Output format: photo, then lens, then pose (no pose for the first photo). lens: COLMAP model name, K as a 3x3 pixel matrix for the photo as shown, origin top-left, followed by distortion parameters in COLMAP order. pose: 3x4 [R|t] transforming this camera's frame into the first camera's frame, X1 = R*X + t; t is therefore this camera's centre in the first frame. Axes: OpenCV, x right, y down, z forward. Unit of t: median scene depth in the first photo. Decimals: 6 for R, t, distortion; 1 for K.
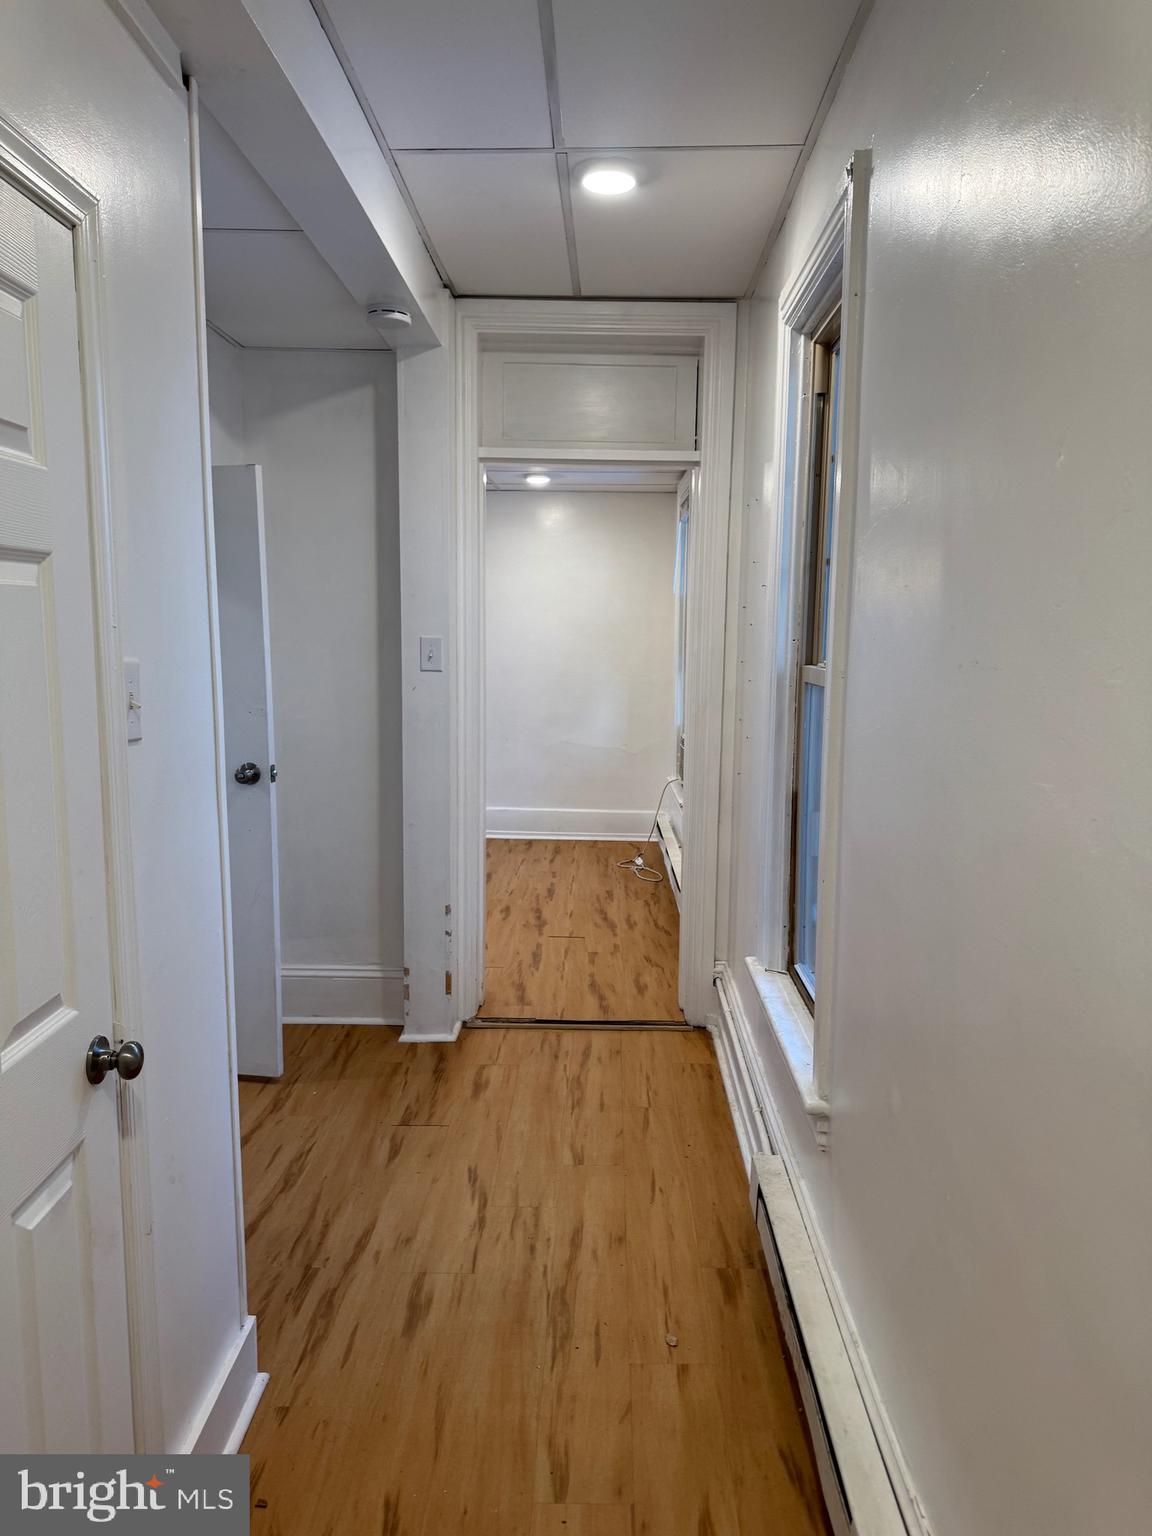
lens RADIAL K [[1087.6, 0, 576.0], [0, 1087.6, 771.4], [0, 0, 1]] dist [0.003360, -0.002626]
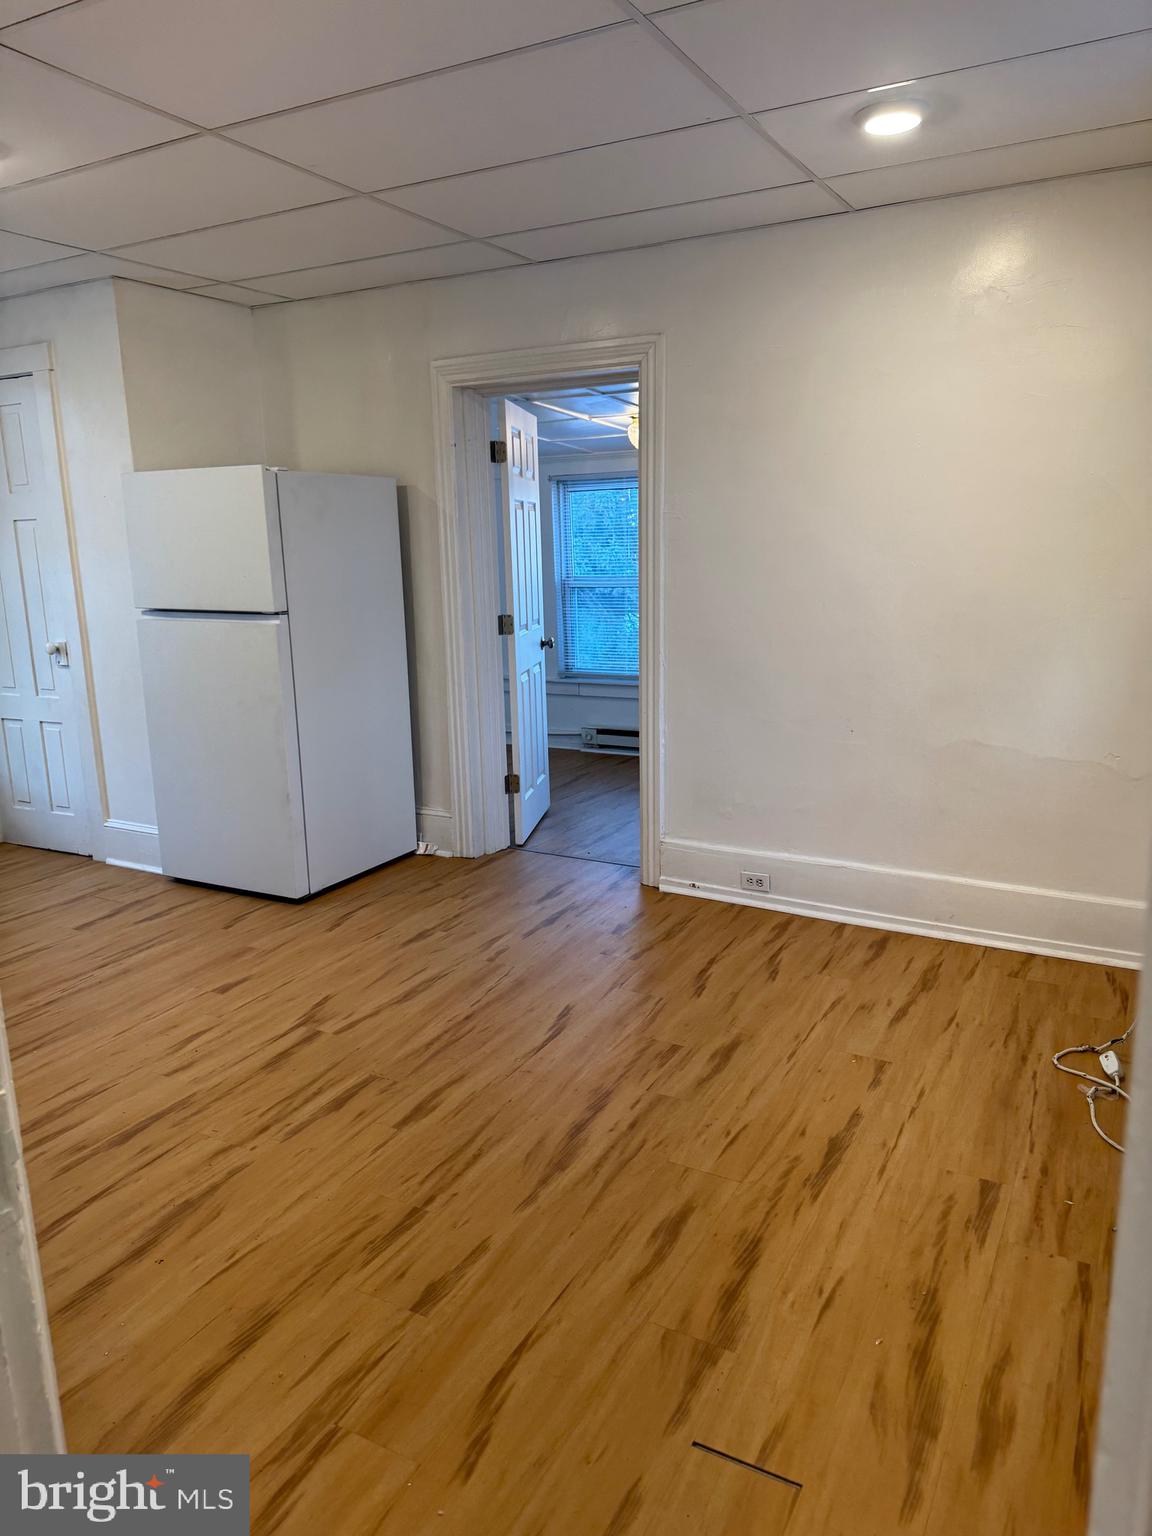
lens RADIAL K [[1087.6, 0, 581.1], [0, 1087.6, 762.8], [0, 0, 1]] dist [0.003360, -0.002626]
pose [[0.885464, 0.062439, -0.460495, 0.069899], [-0.025669, 0.995991, 0.085688, -0.064579], [0.463999, -0.064053, 0.883517, 0.613179]]
